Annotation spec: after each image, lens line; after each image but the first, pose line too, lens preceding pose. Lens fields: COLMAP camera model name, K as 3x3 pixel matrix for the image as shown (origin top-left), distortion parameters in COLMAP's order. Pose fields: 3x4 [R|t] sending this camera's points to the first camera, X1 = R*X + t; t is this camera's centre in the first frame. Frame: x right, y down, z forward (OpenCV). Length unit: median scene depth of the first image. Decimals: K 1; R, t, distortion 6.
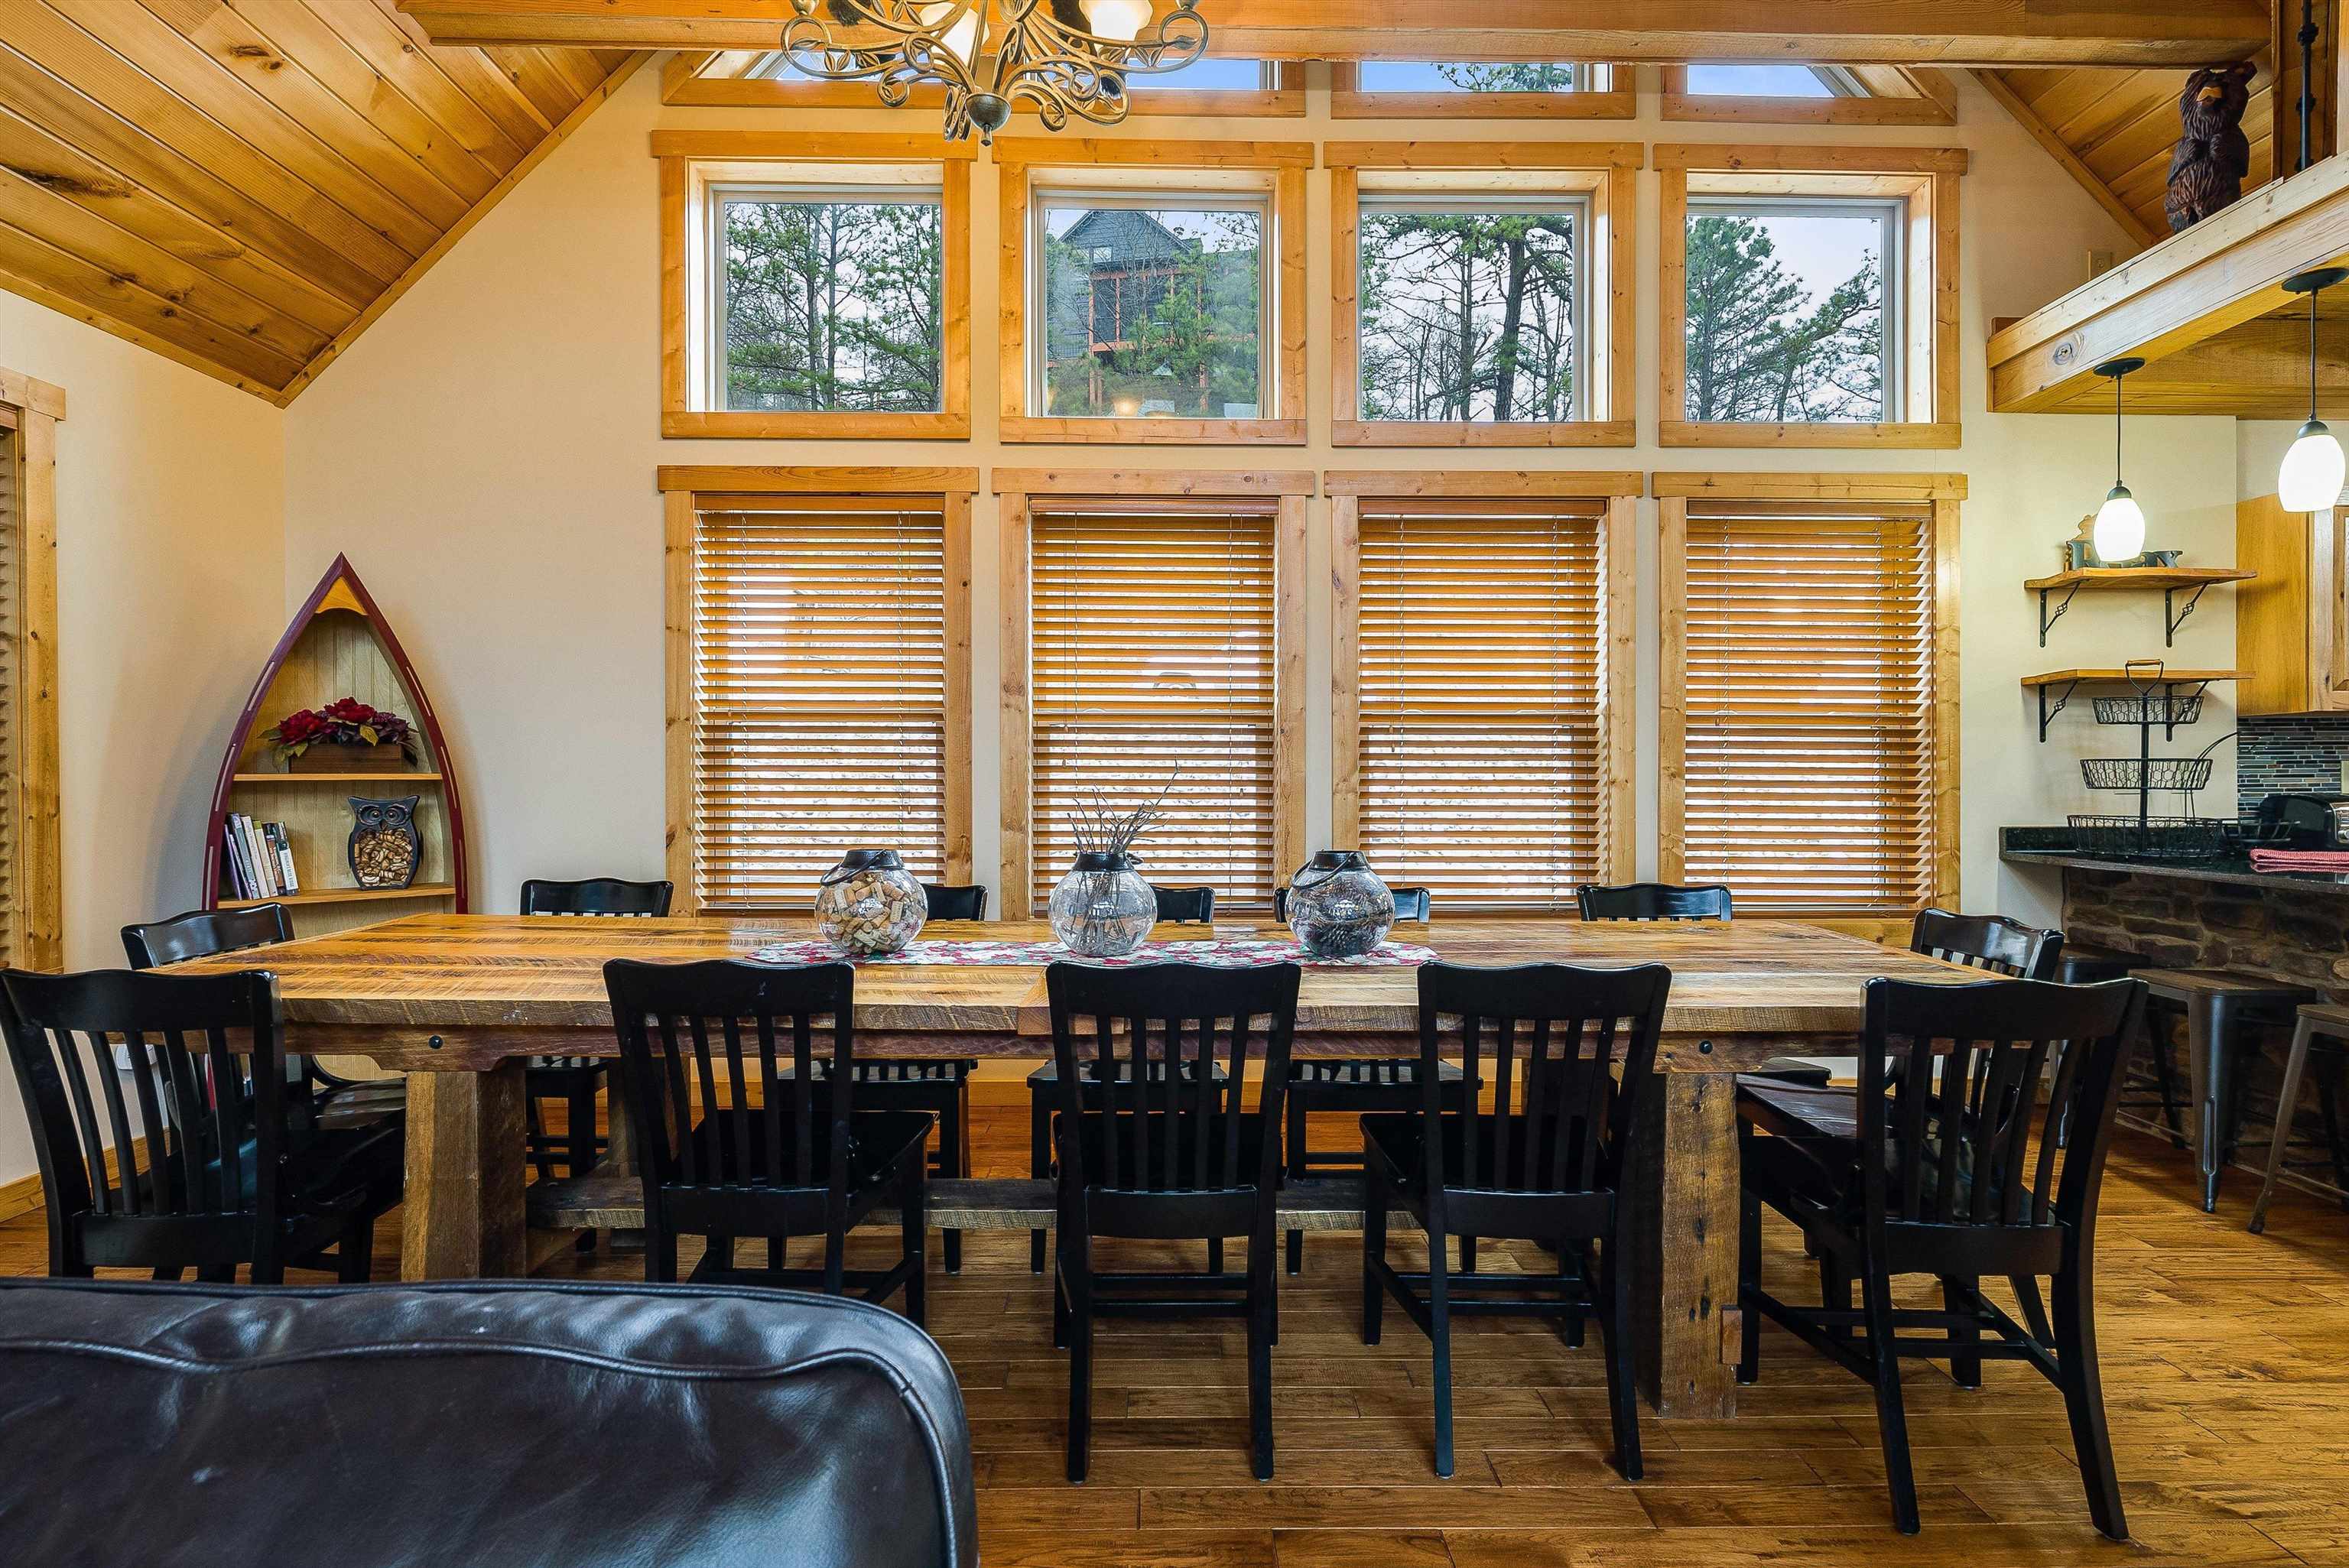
lens RADIAL K [[1143.3, 0, 1183.4], [0, 1143.3, 776.3], [0, 0, 1]] dist [-0.000948, -0.000115]
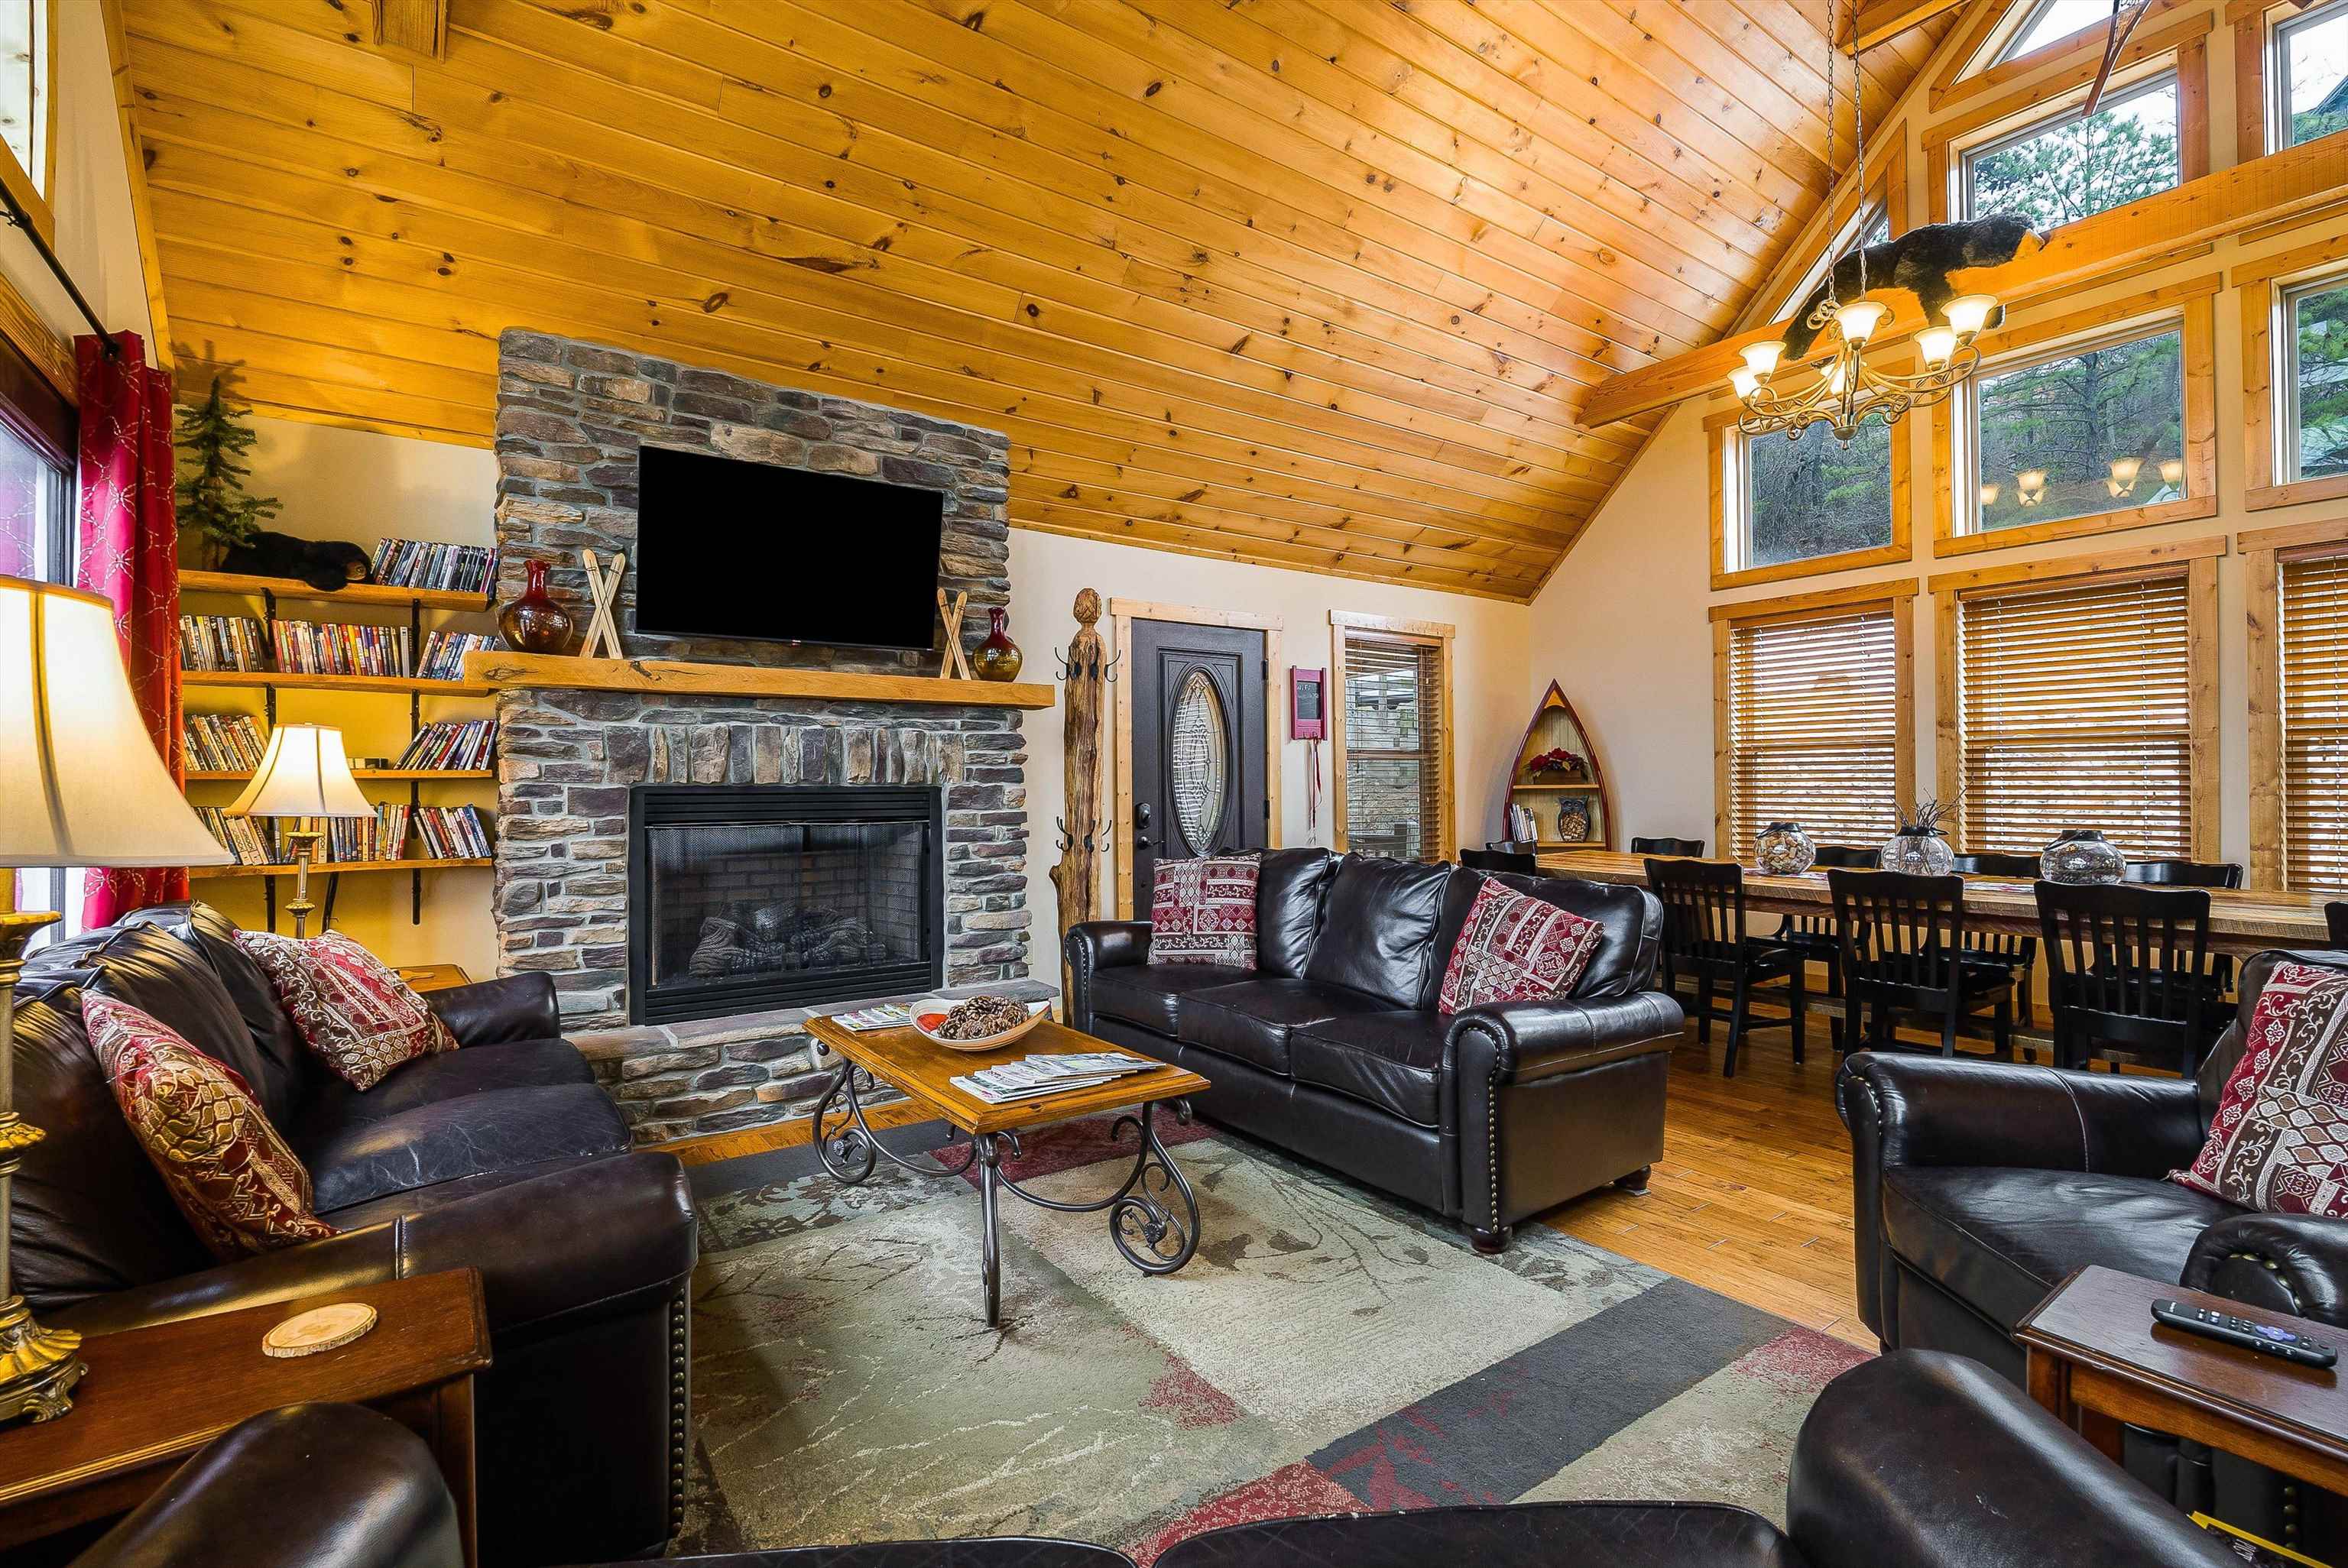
lens RADIAL K [[1084.8, 0, 1174.0], [0, 1084.8, 784.0], [0, 0, 1]] dist [-0.000300, 0.000400]
pose [[0.563058, -0.007076, -0.826387, 0.469423], [0.005098, 0.999974, -0.005089, 0.002273], [0.826402, -0.001347, 0.563080, -0.637330]]
